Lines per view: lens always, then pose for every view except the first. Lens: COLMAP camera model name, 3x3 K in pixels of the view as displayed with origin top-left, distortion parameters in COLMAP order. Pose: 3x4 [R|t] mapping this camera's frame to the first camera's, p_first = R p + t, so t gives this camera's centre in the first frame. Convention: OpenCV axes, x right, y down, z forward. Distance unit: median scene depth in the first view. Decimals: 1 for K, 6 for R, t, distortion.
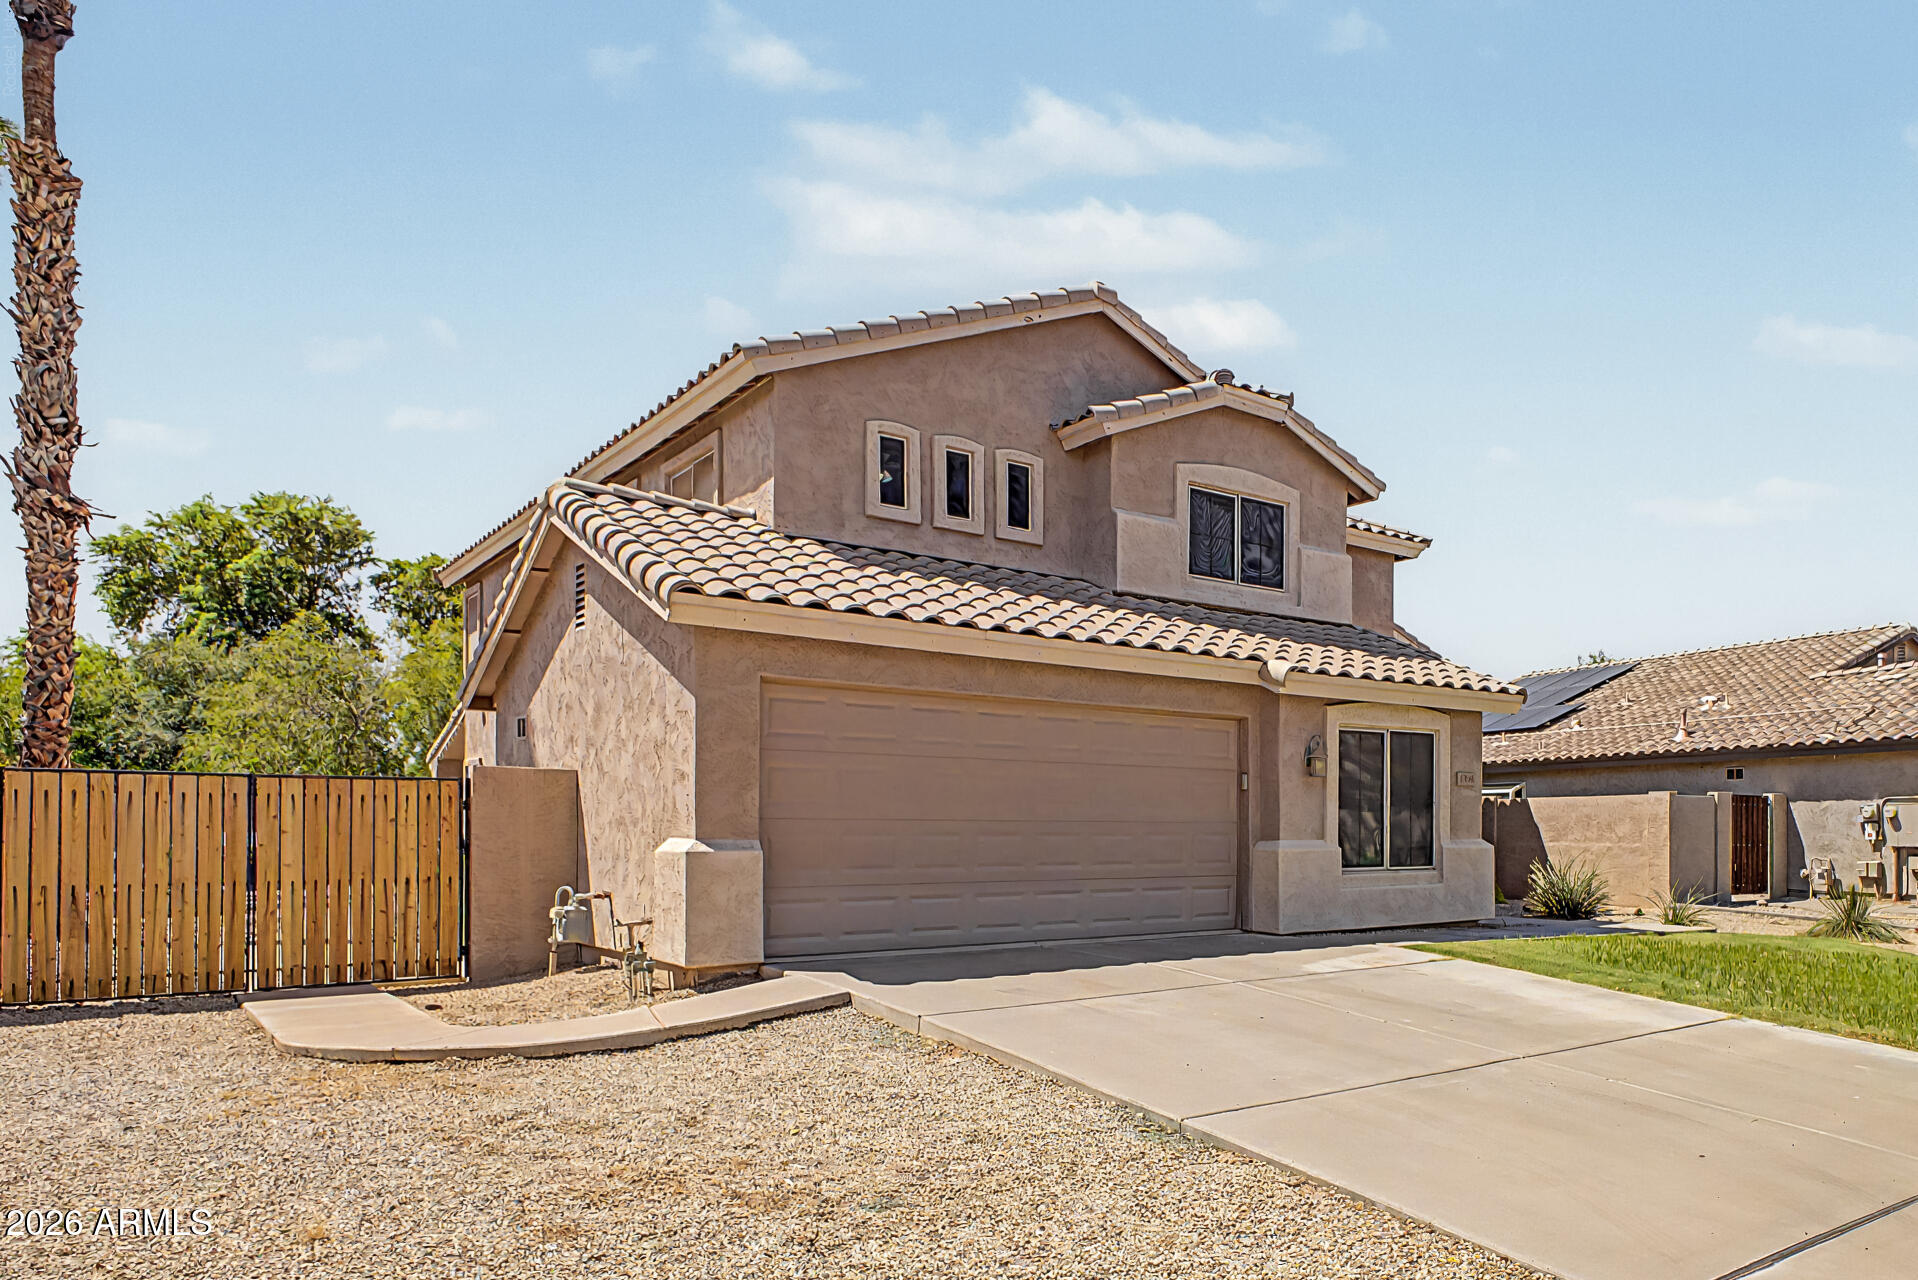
lens RADIAL K [[901.2, 0, 959.4], [0, 901.2, 506.2], [0, 0, 1]] dist [0.001350, 0.000068]
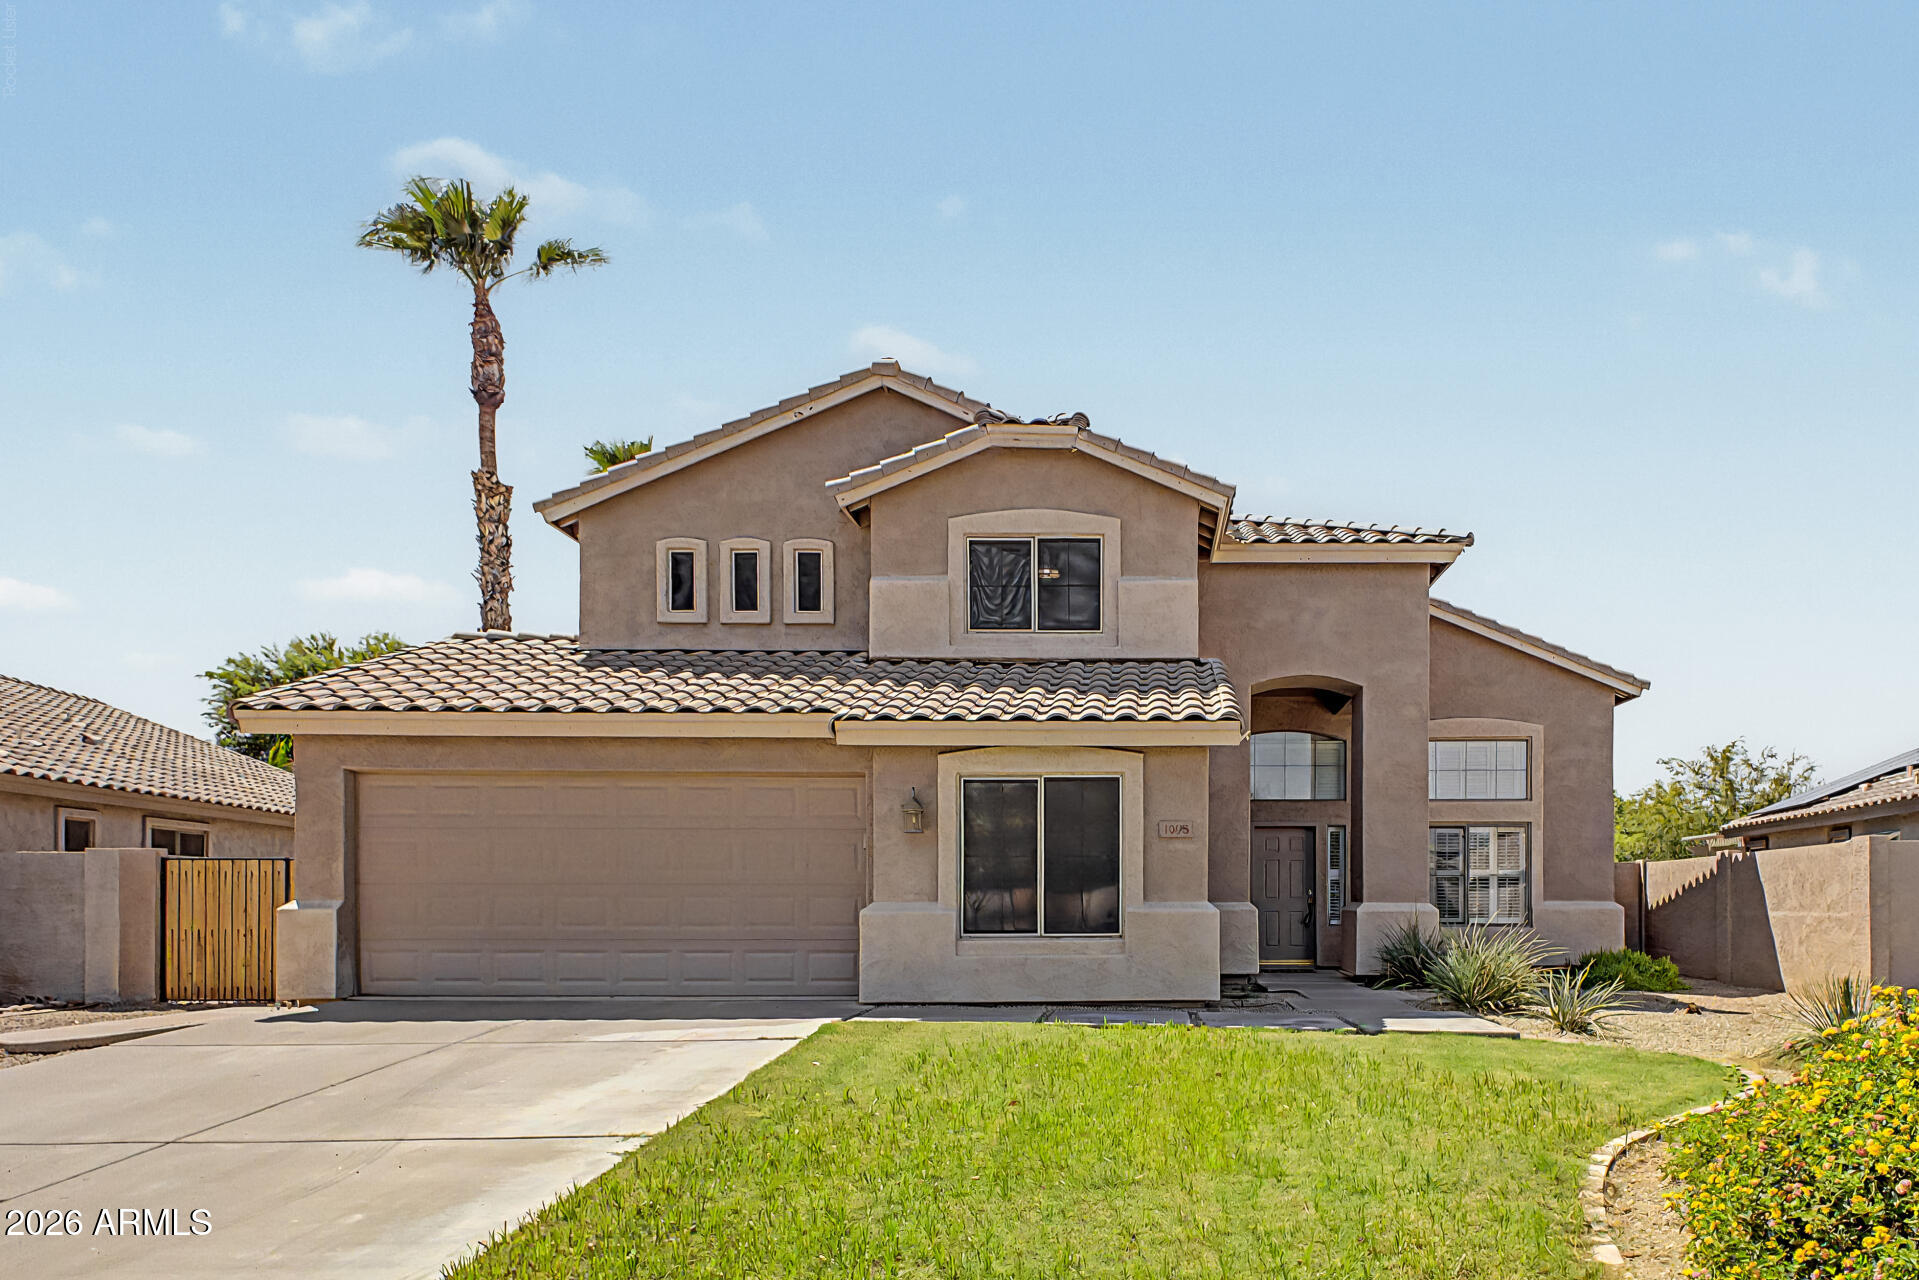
lens RADIAL K [[779.6, 0, 959.5], [0, 779.6, 640.0], [0, 0, 1]] dist [-0.000683, -0.000016]
pose [[0.887458, -0.146525, -0.436976, 0.623260], [0.157381, 0.987471, -0.011488, 0.096743], [0.433185, -0.058577, 0.899400, 0.253308]]
